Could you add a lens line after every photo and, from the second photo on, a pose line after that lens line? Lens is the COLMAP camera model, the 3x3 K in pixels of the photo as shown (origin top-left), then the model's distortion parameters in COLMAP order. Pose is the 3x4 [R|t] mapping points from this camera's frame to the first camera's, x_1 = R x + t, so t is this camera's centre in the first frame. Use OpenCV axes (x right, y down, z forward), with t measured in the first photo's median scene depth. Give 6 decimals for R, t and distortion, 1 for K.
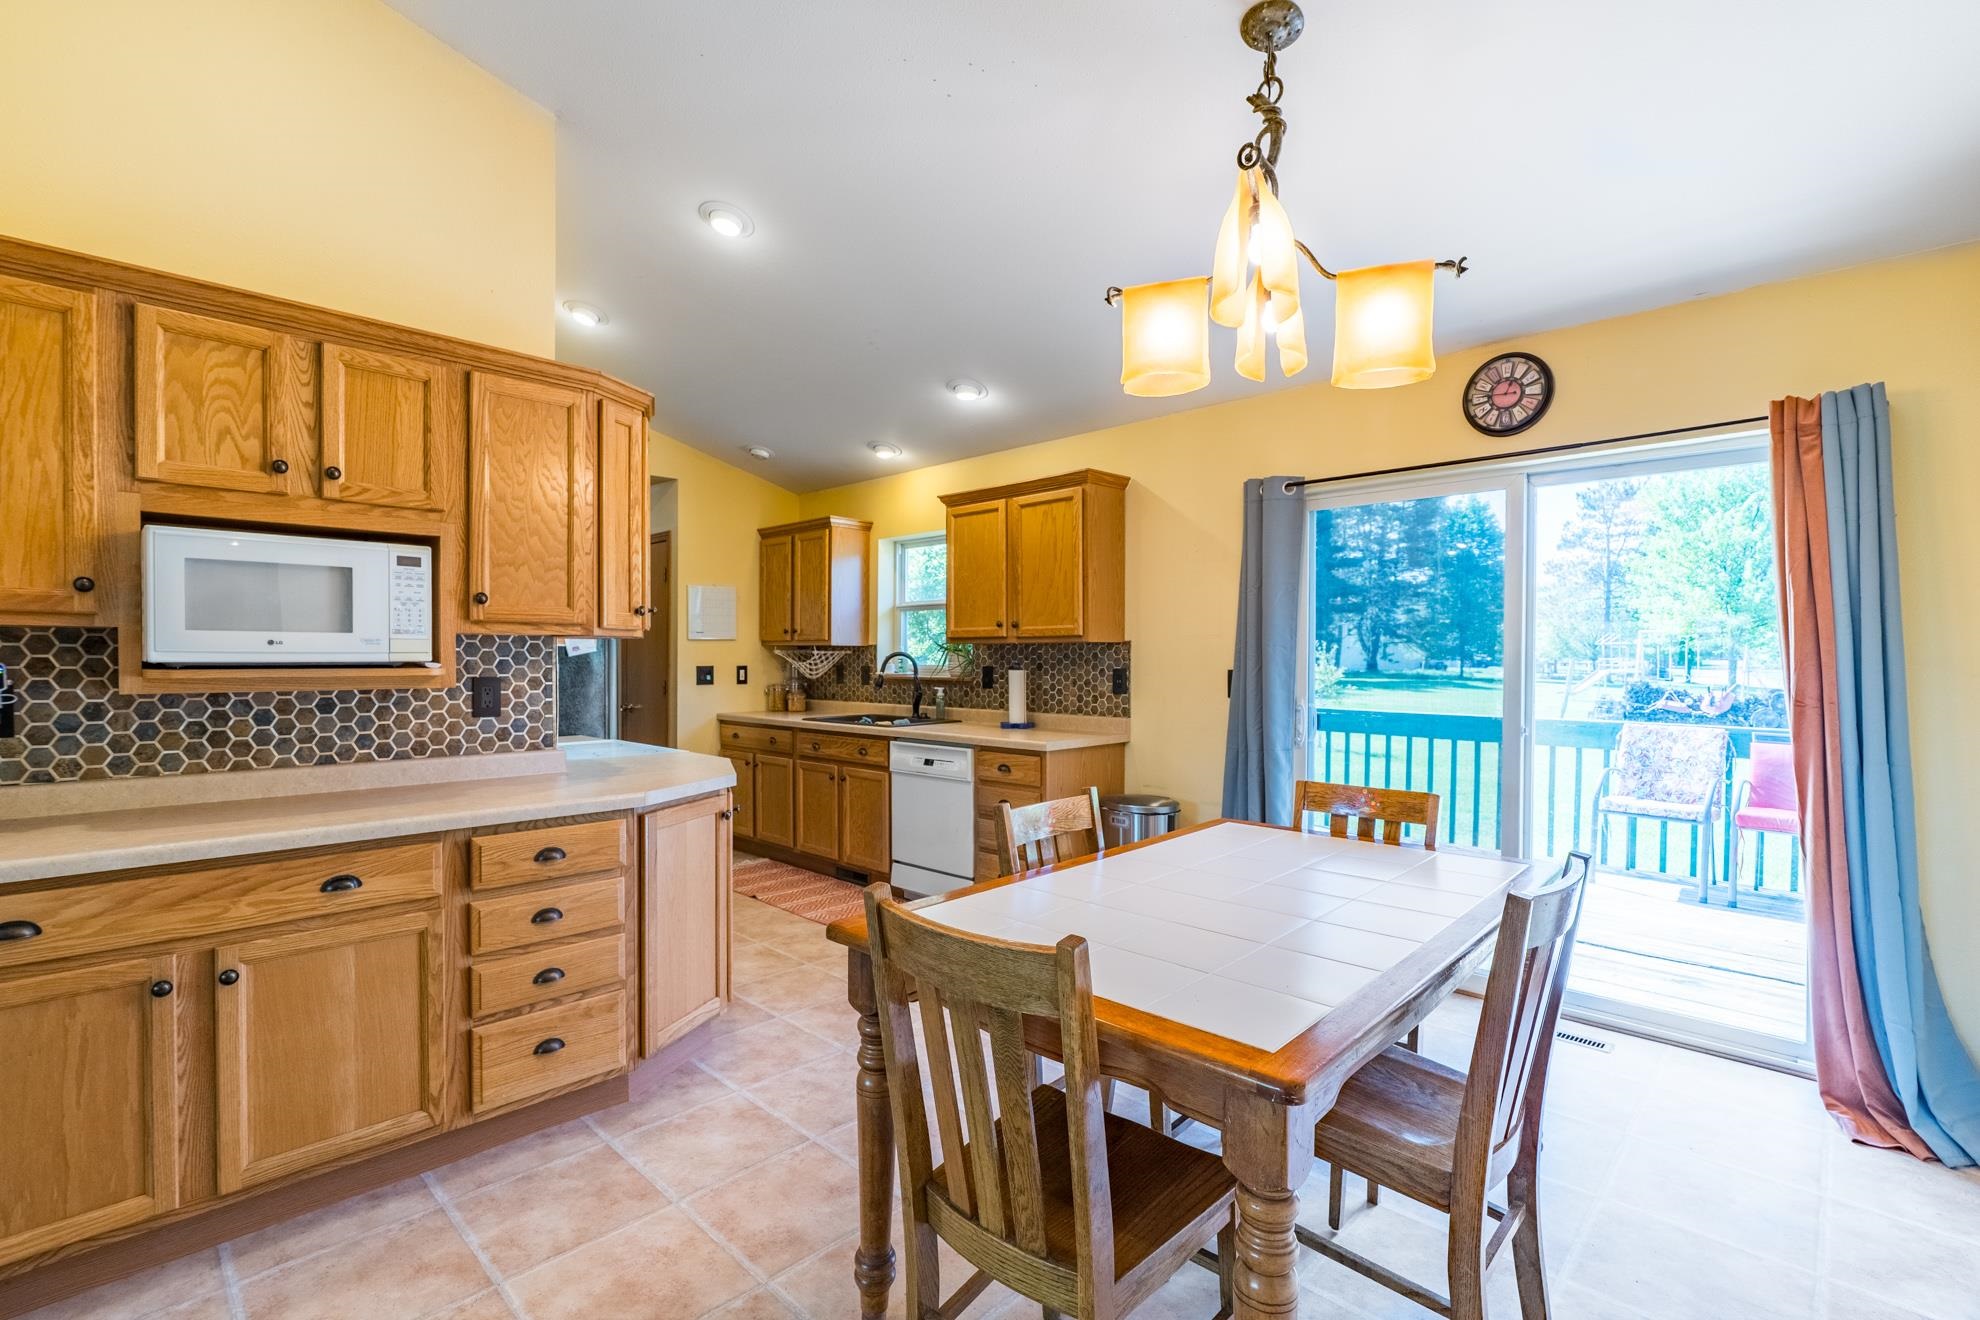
lens RADIAL K [[893.0, 0, 995.7], [0, 893.0, 668.0], [0, 0, 1]] dist [-0.007330, 0.002534]
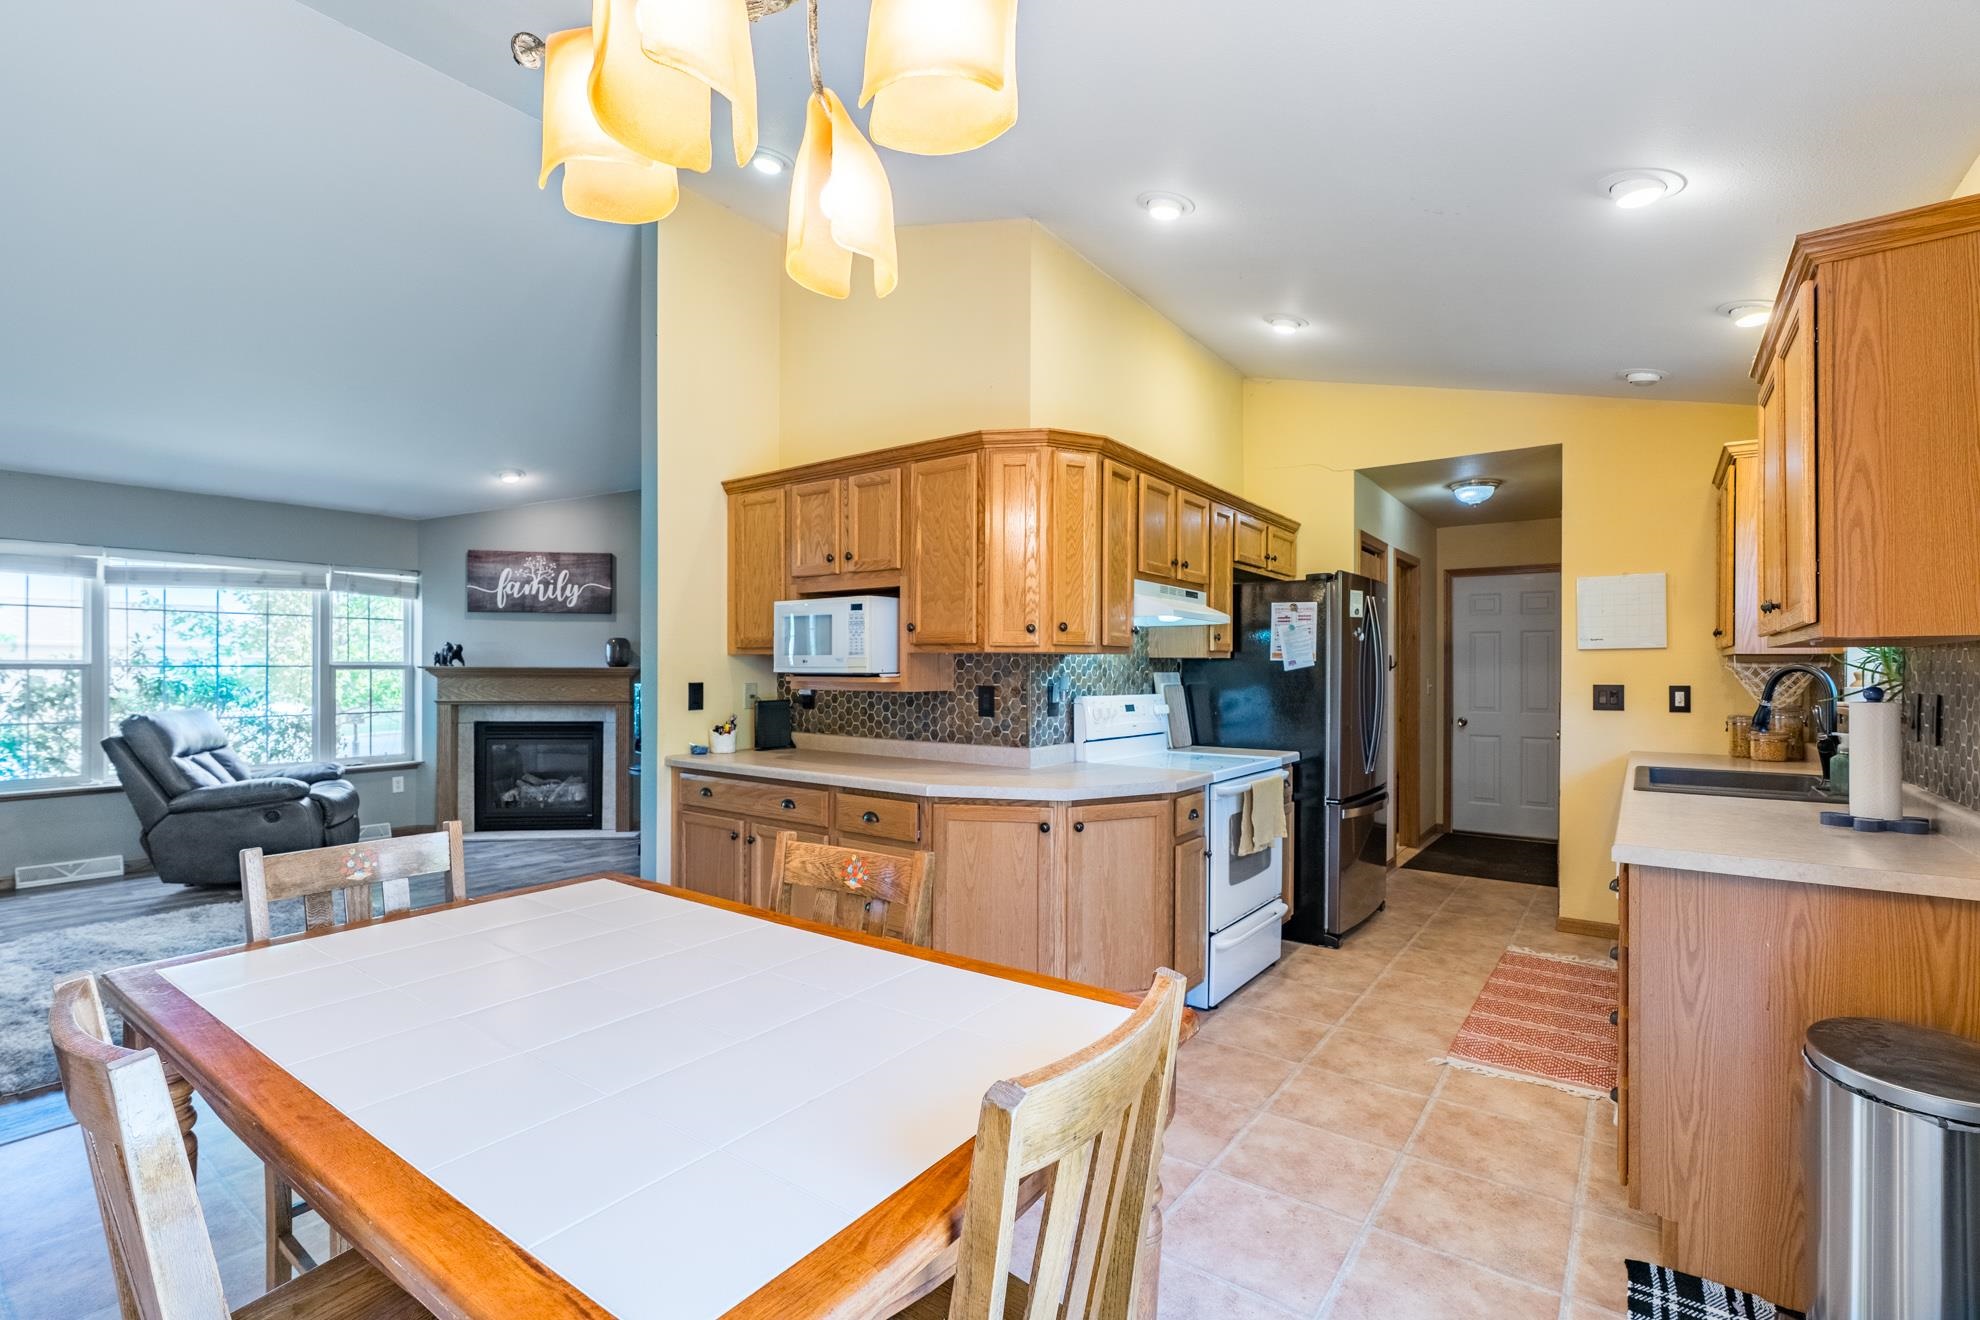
lens RADIAL K [[893.0, 0, 989.4], [0, 893.0, 666.7], [0, 0, 1]] dist [-0.007330, 0.002534]
pose [[0.123620, -0.005508, -0.992314, 0.514017], [-0.015740, 0.999848, -0.007511, -0.005571], [0.992205, 0.016548, 0.123514, 0.605516]]
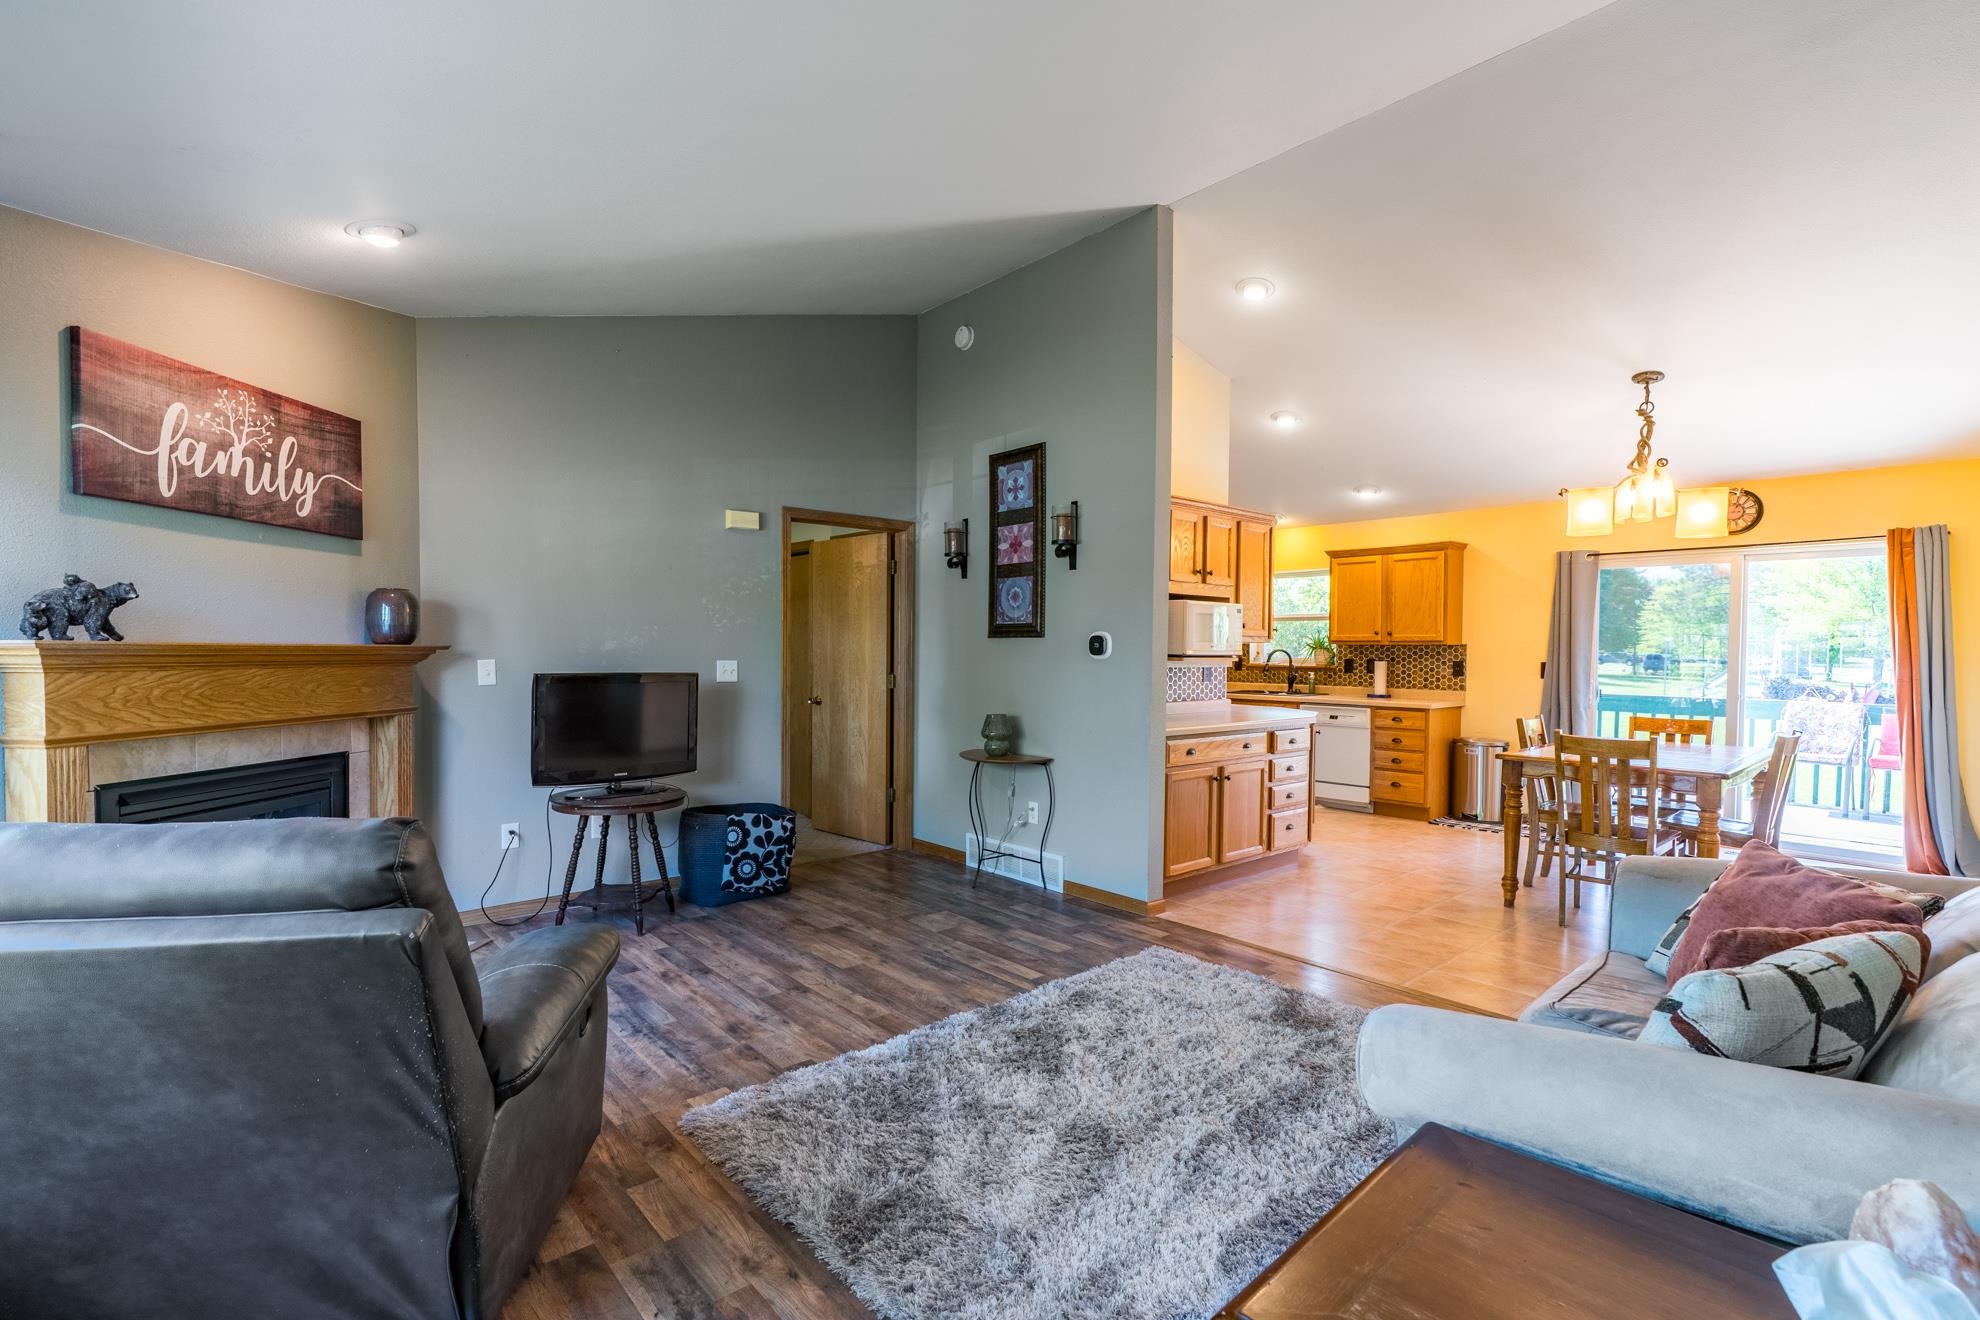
lens RADIAL K [[893.0, 0, 985.8], [0, 893.0, 669.3], [0, 0, 1]] dist [-0.007330, 0.002534]
pose [[0.995278, 0.007814, -0.096752, -0.637331], [-0.006894, 0.999928, 0.009840, 0.006915], [0.096822, -0.009127, 0.995260, -0.796241]]
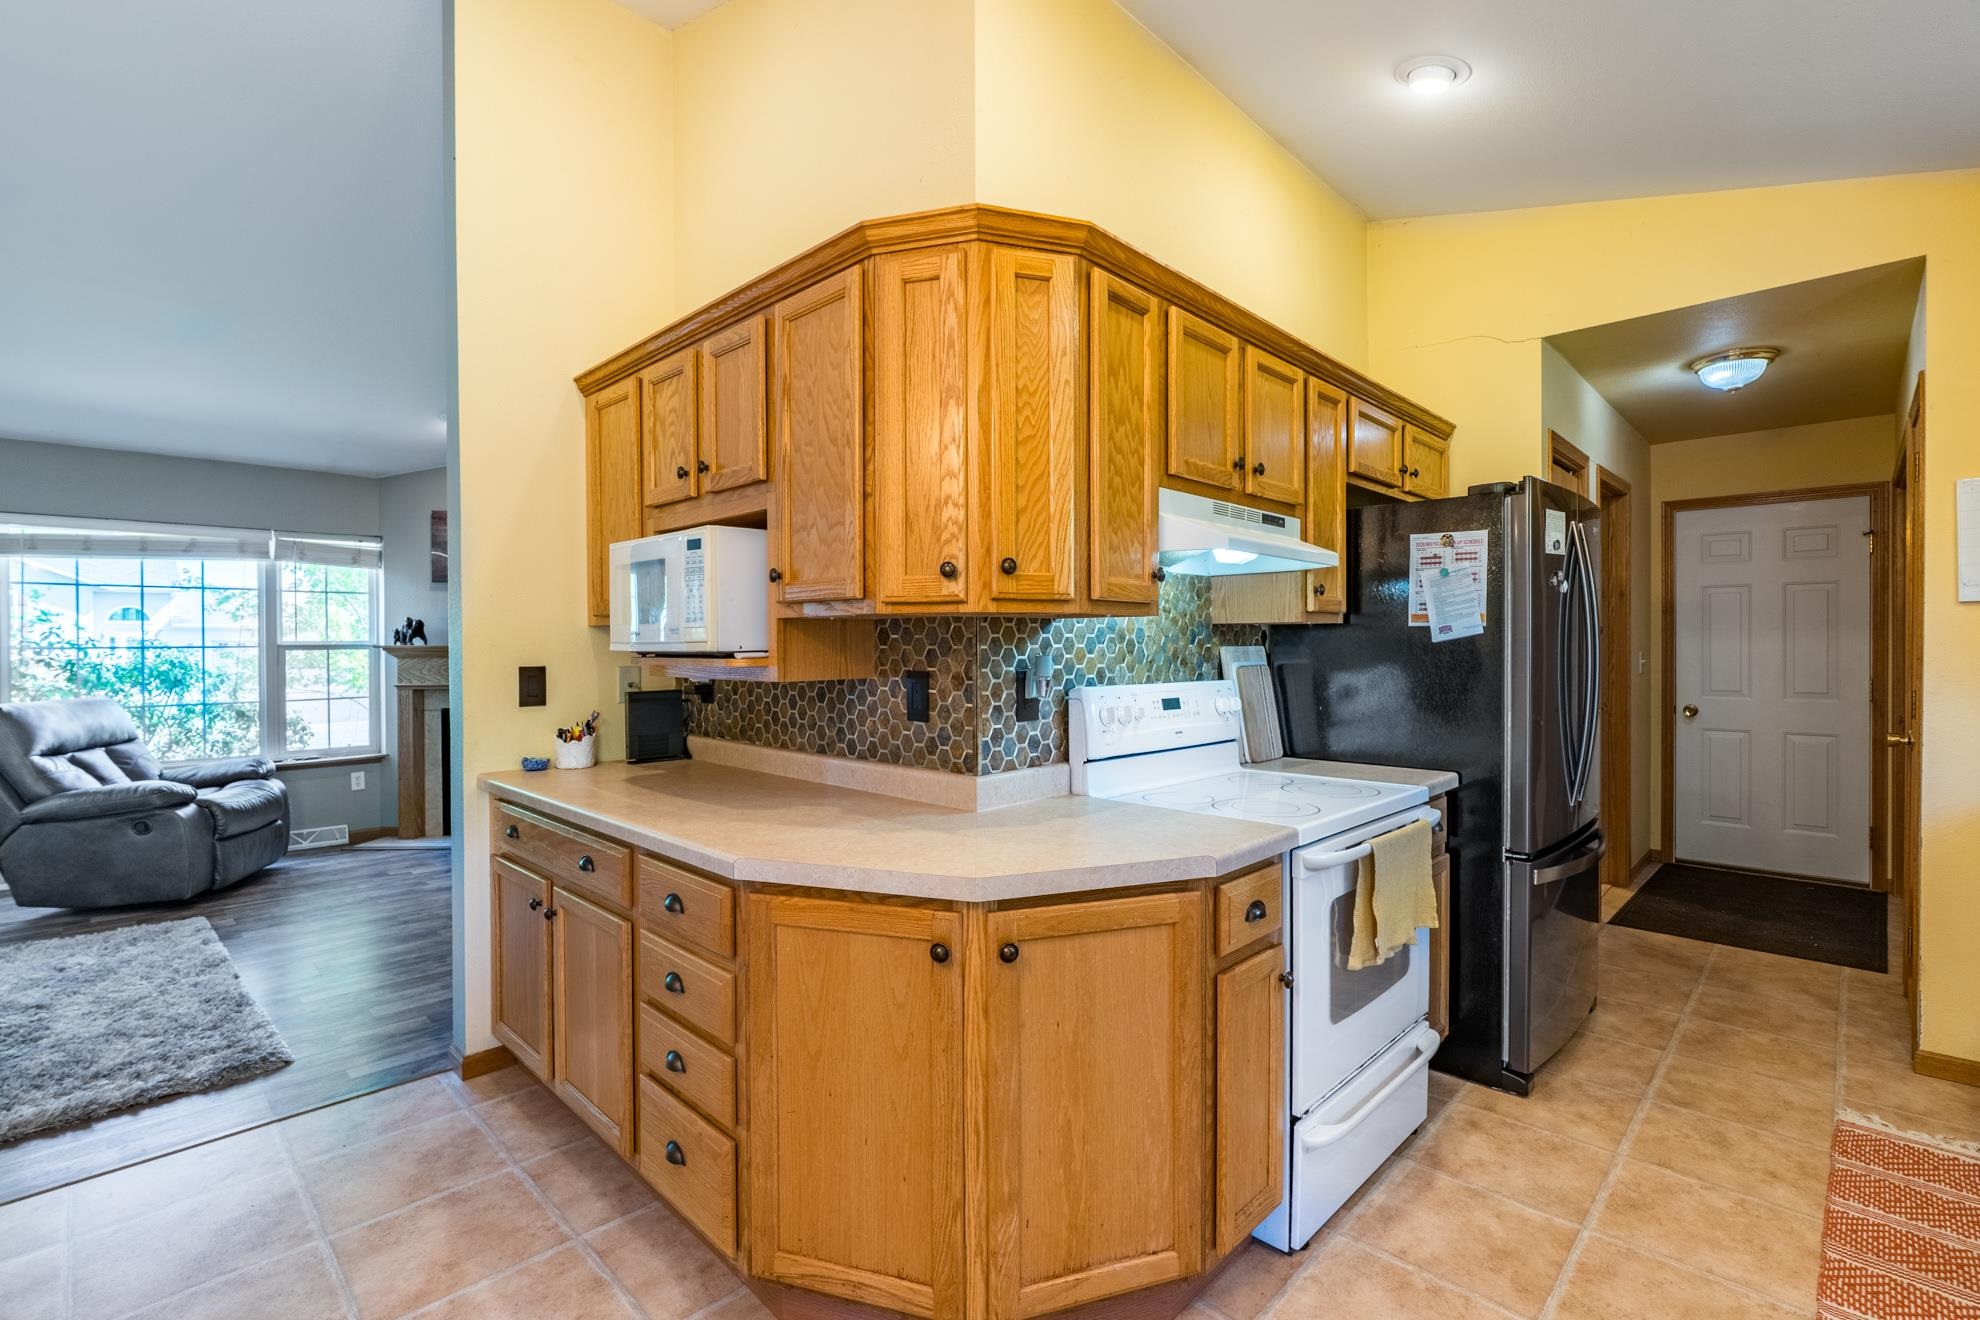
lens RADIAL K [[893.0, 0, 986.7], [0, 893.0, 650.8], [0, 0, 1]] dist [-0.007330, 0.002534]
pose [[-0.017456, 0.005411, -0.999833, 0.159080], [-0.007877, 0.999954, 0.005550, -0.009133], [0.999817, 0.007973, -0.017412, 0.771699]]
